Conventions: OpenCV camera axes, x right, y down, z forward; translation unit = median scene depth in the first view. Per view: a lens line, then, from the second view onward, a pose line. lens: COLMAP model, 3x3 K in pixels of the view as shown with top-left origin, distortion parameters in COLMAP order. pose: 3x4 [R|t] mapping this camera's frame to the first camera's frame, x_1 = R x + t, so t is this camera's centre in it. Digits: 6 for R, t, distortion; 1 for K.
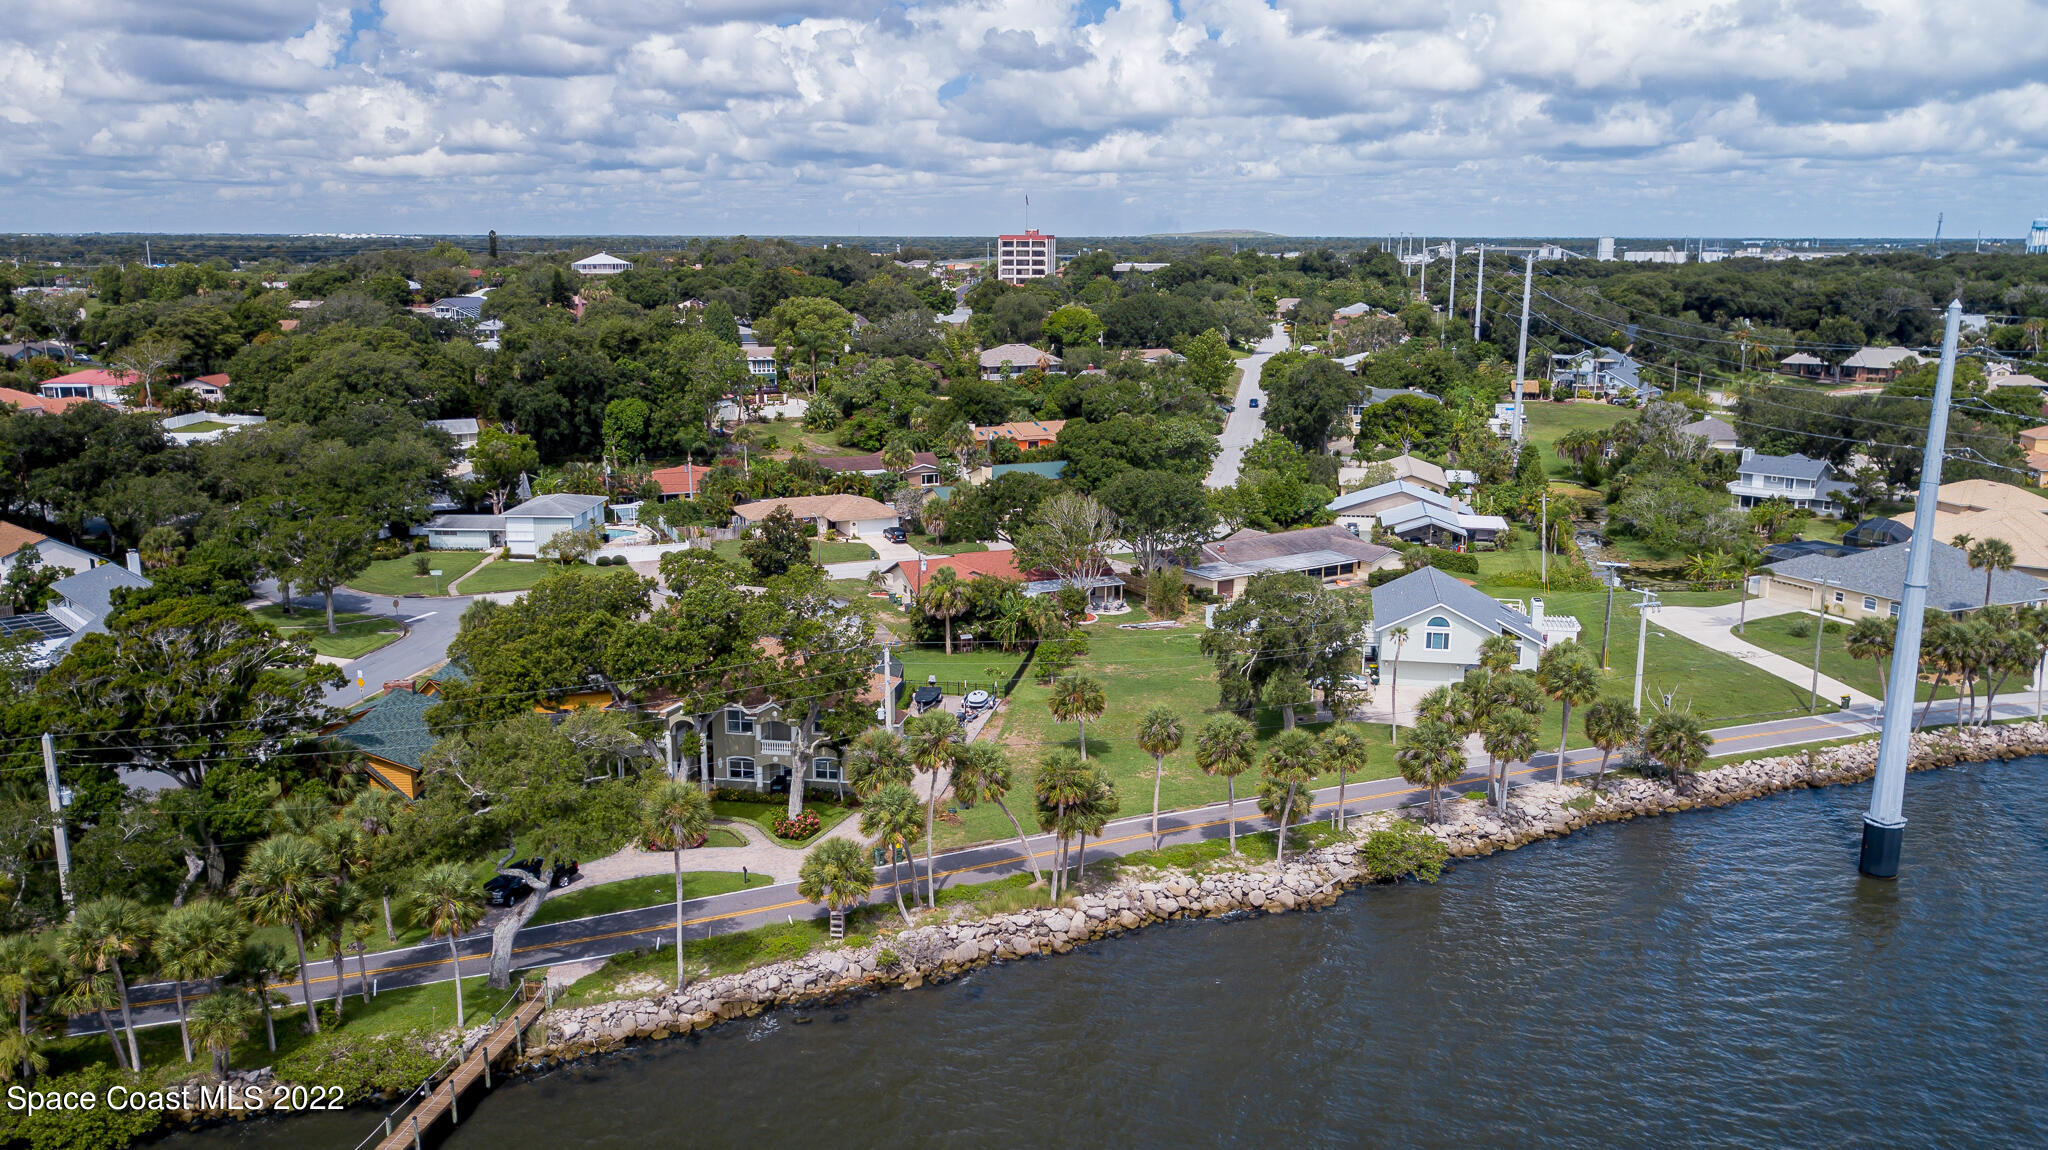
lens RADIAL K [[1575.6, 0, 1017.3], [0, 1575.6, 575.6], [0, 0, 1]] dist [0.011428, -0.024776]
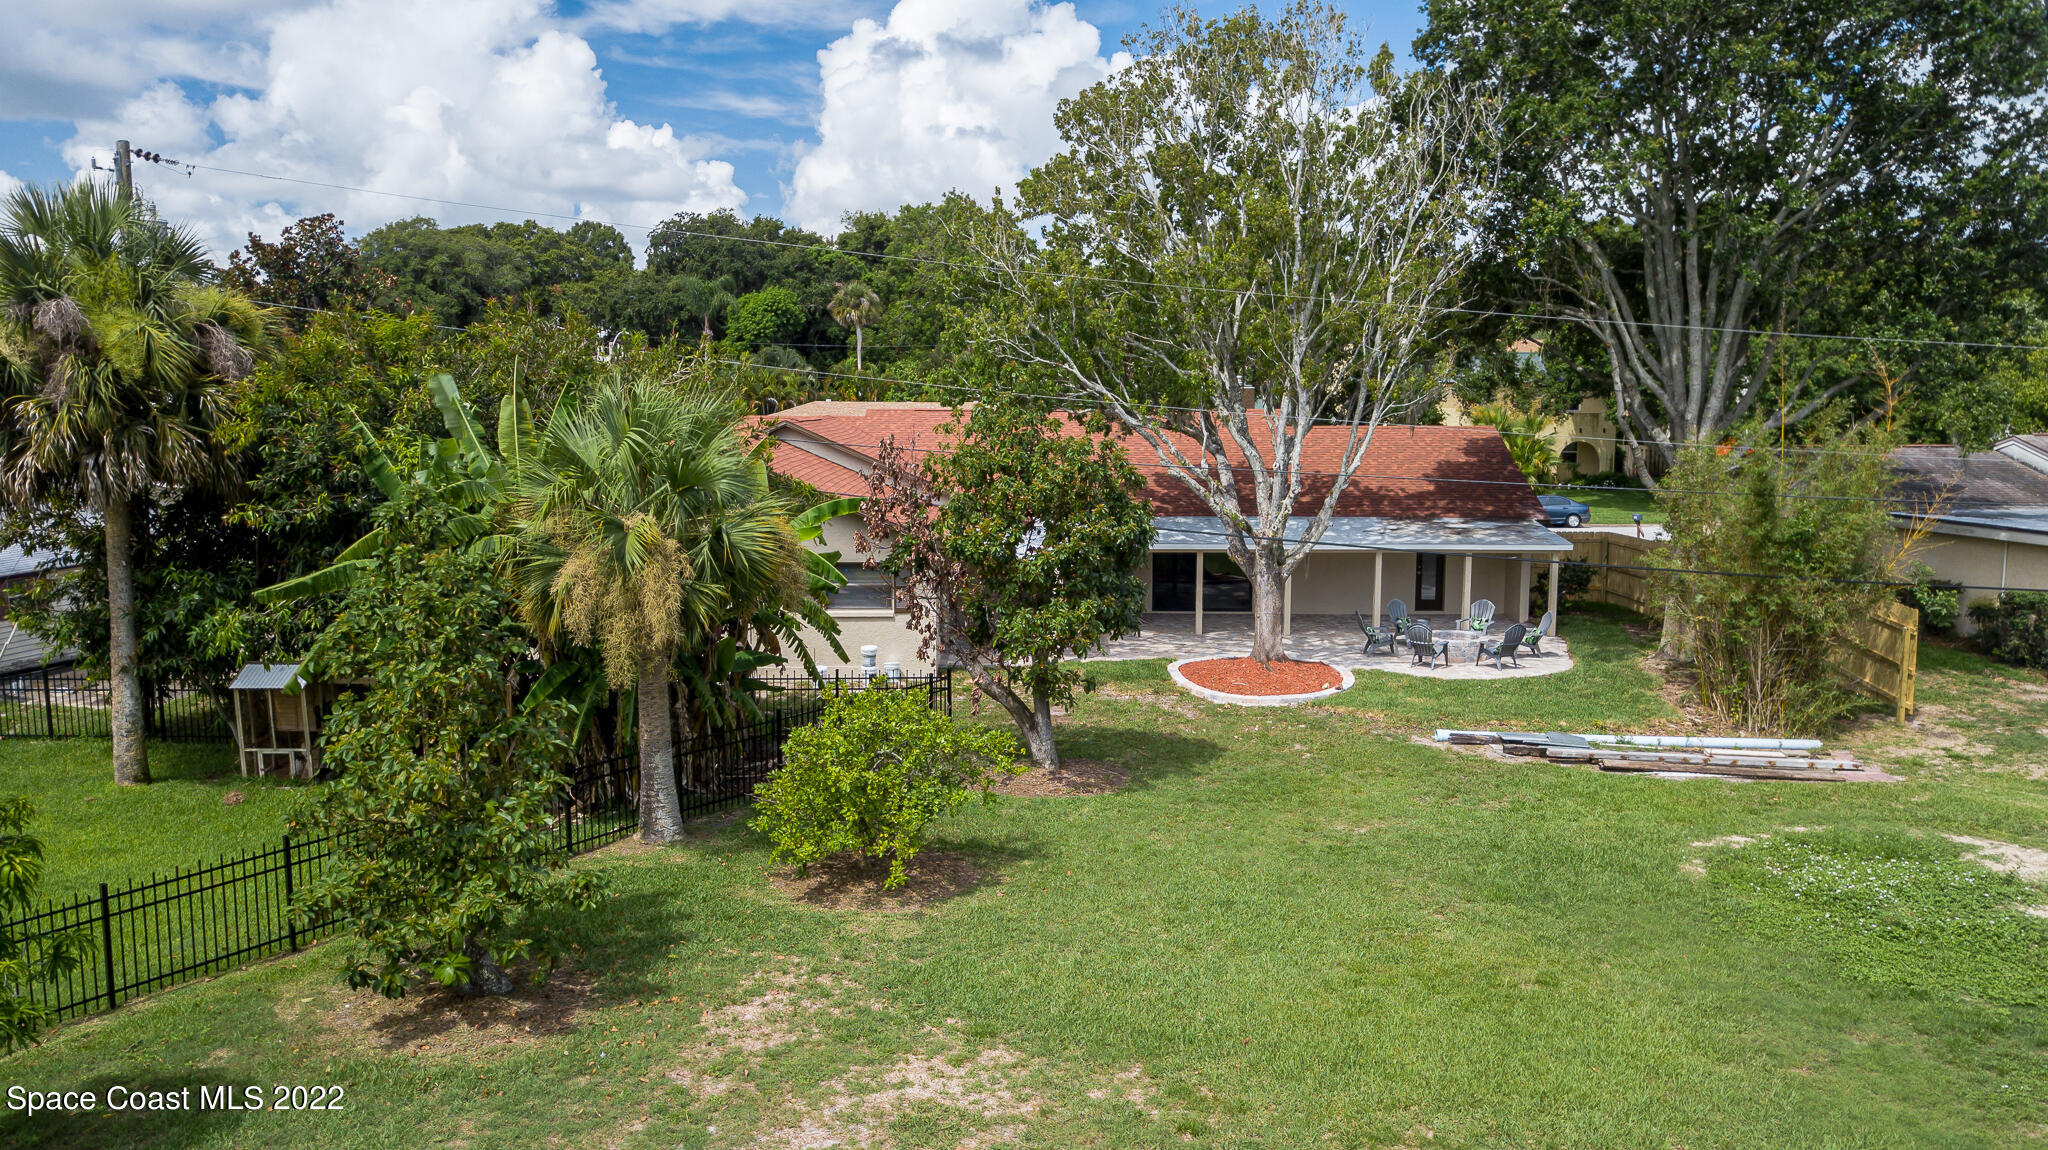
lens RADIAL K [[1575.6, 0, 1022.9], [0, 1575.6, 583.0], [0, 0, 1]] dist [0.011428, -0.024776]
pose [[0.913955, 0.053402, -0.402286, 0.056582], [-0.089468, 0.993428, -0.071388, 0.019838], [0.395830, 0.101237, 0.912726, 0.516743]]
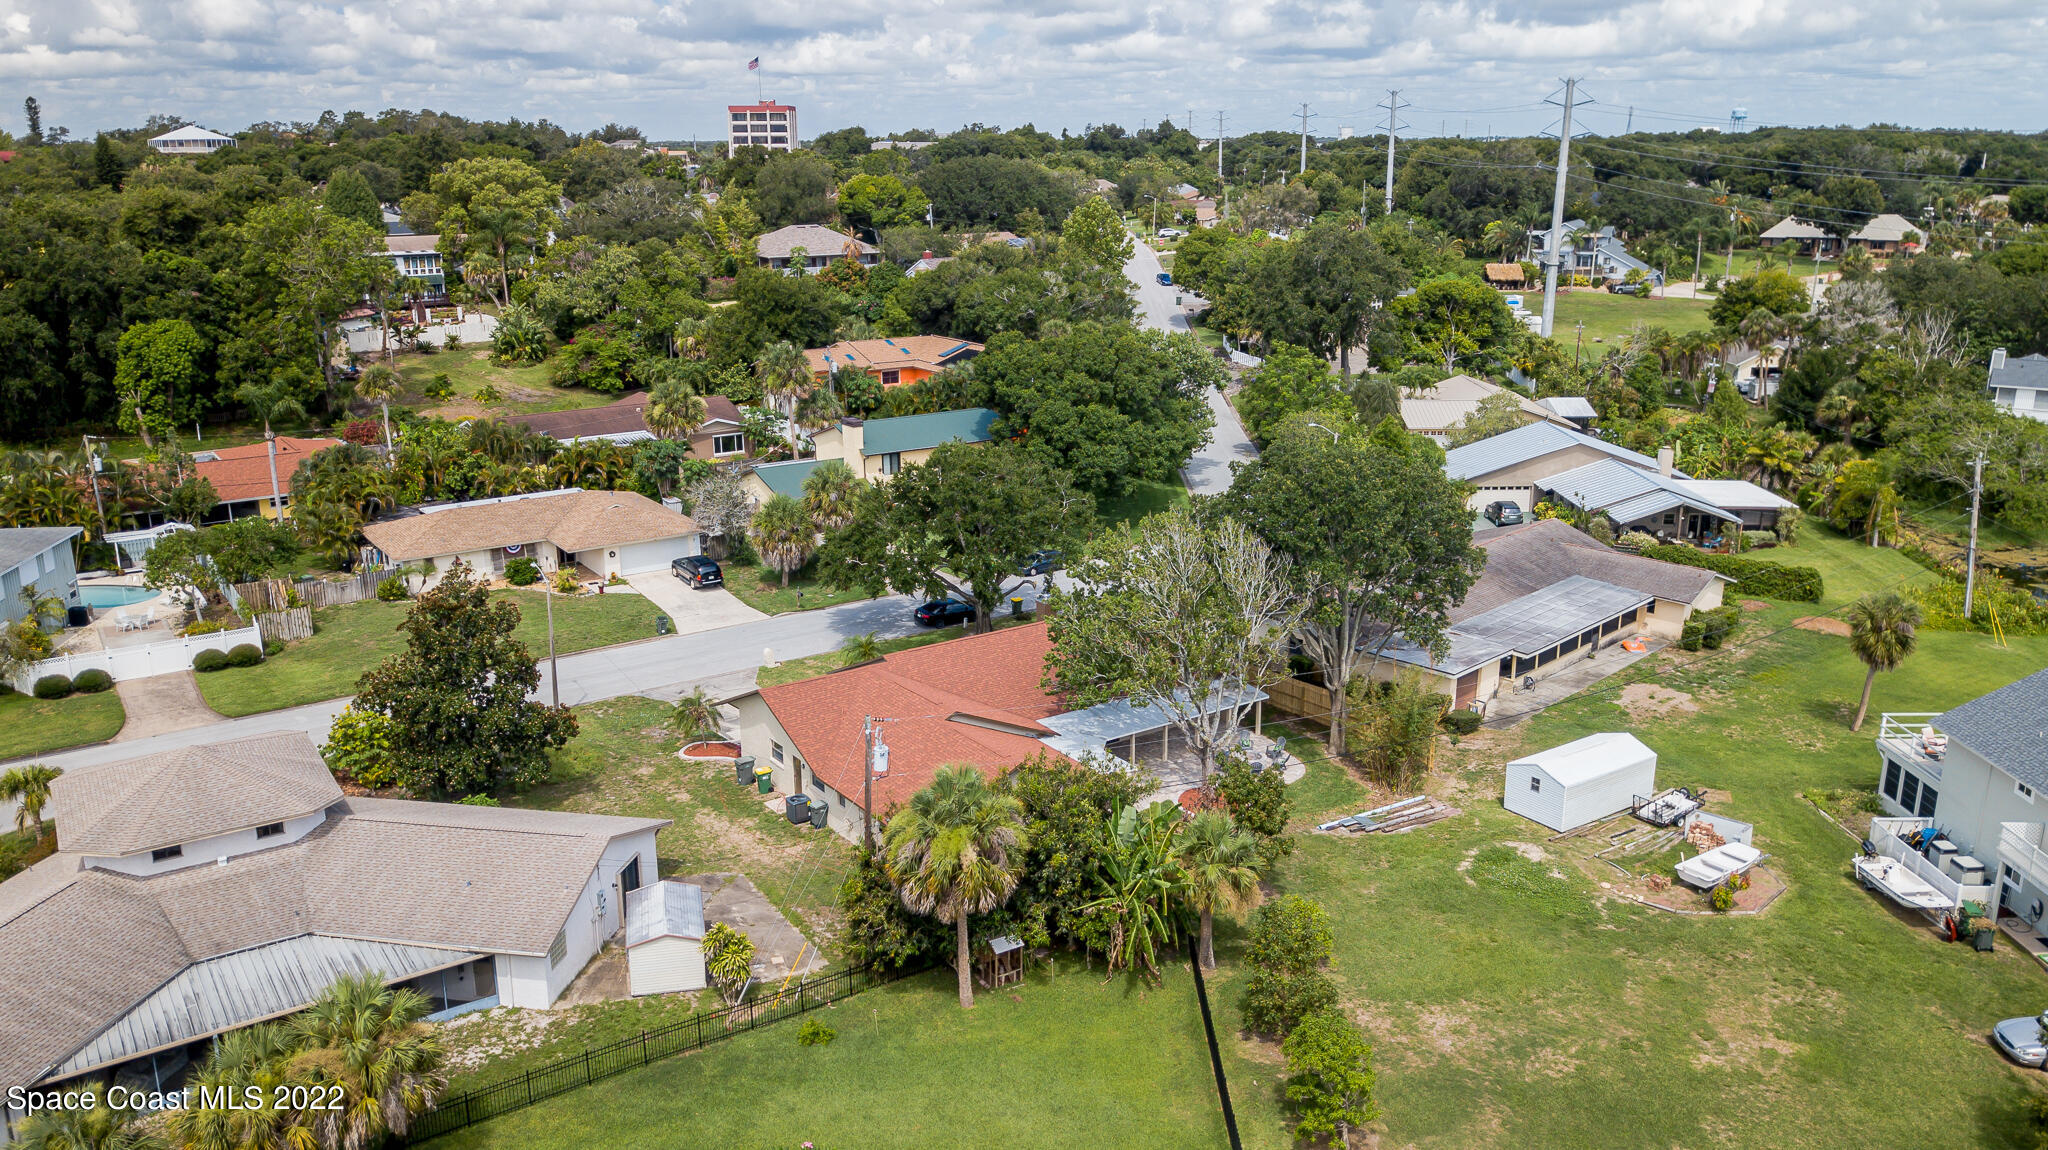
lens RADIAL K [[1575.6, 0, 1024.8], [0, 1575.6, 571.5], [0, 0, 1]] dist [0.011428, -0.024776]
pose [[0.981416, -0.056611, 0.183354, -0.052865], [0.046684, 0.997224, 0.058013, -0.039894], [-0.186129, -0.048375, 0.981334, 0.375816]]
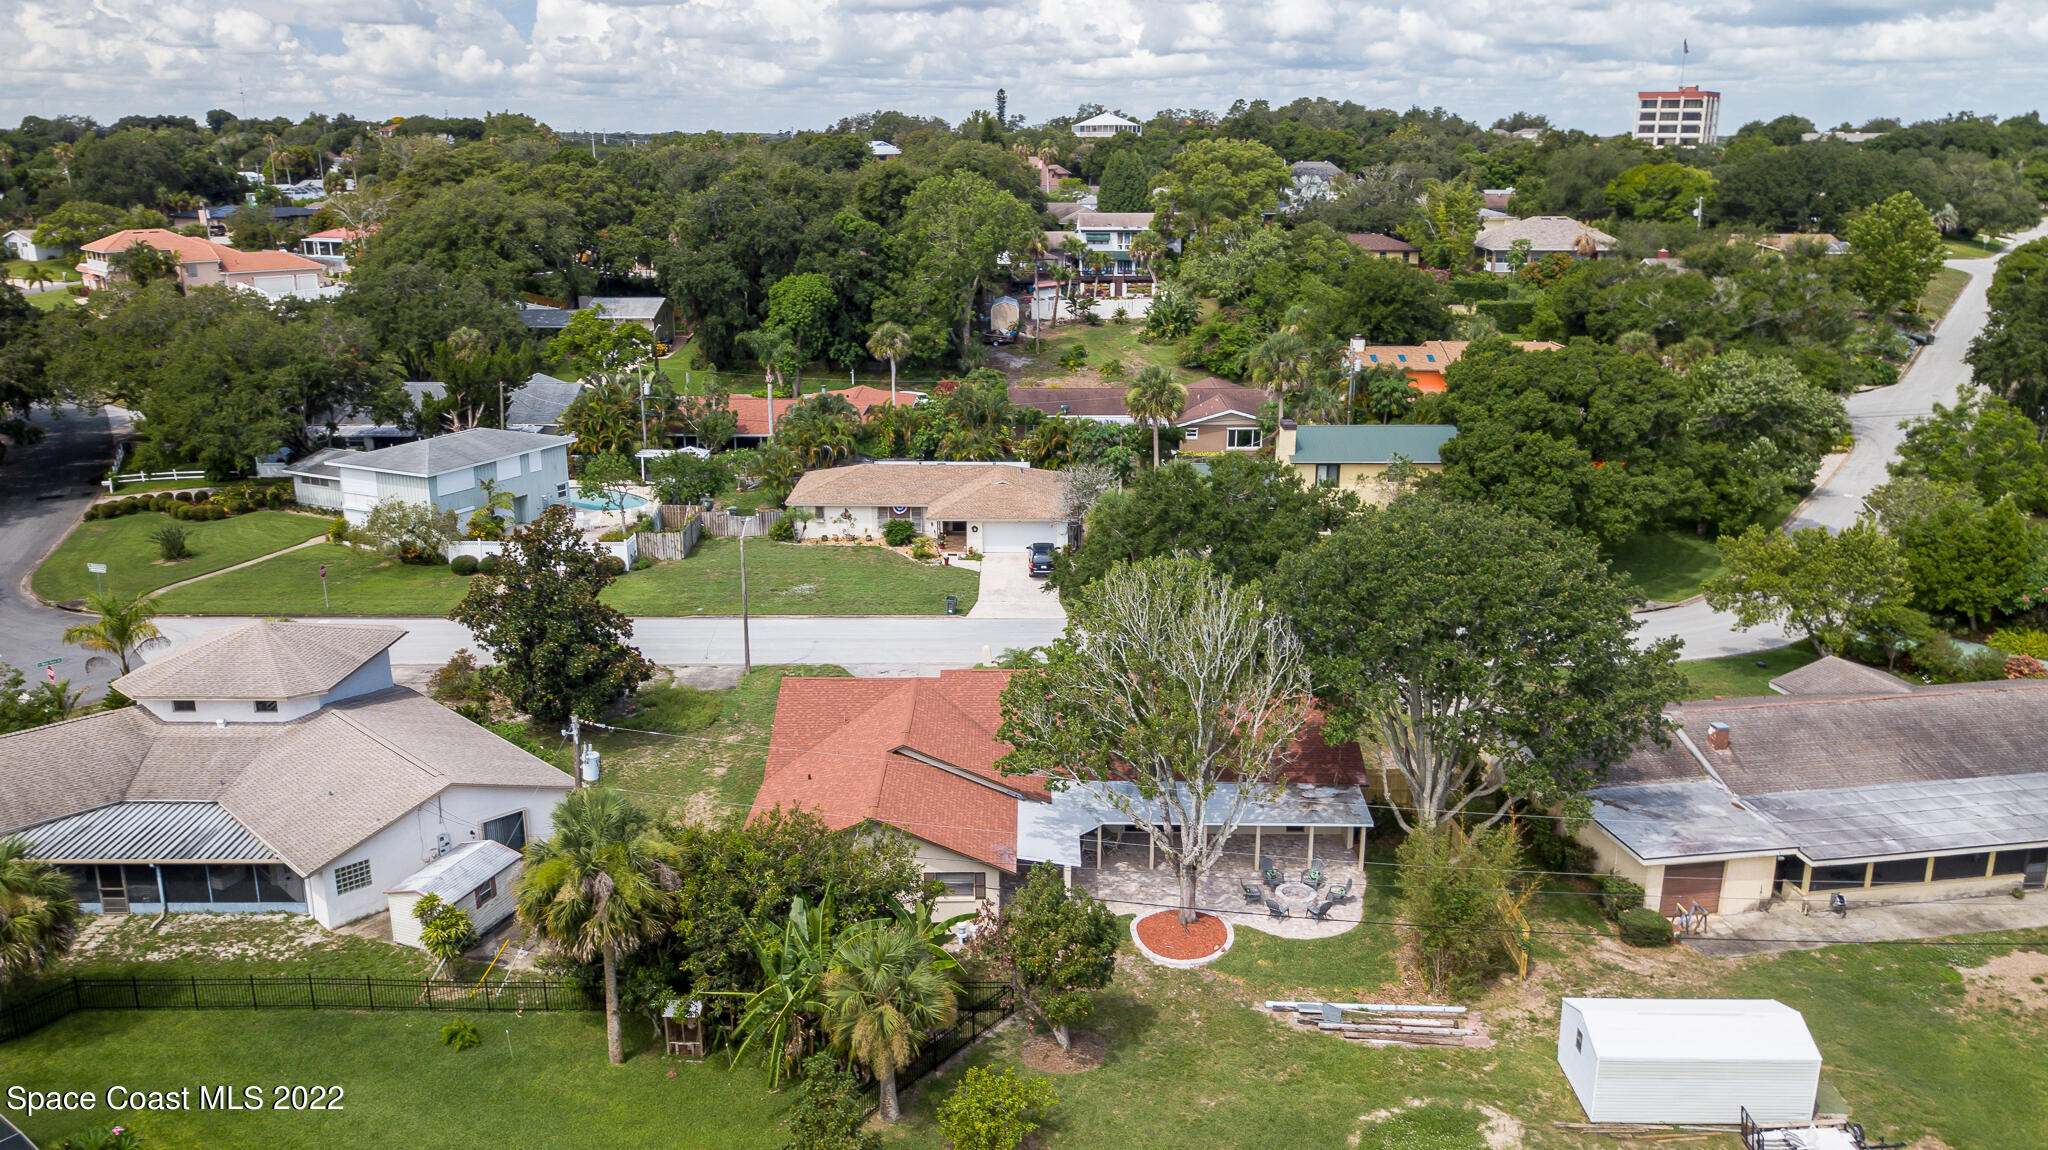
lens RADIAL K [[1575.6, 0, 1017.5], [0, 1575.6, 583.0], [0, 0, 1]] dist [0.011428, -0.024776]
pose [[0.914059, 0.110109, -0.390348, 0.082773], [-0.085681, 0.993145, 0.079512, -0.044571], [0.396427, -0.039233, 0.917227, 0.432093]]
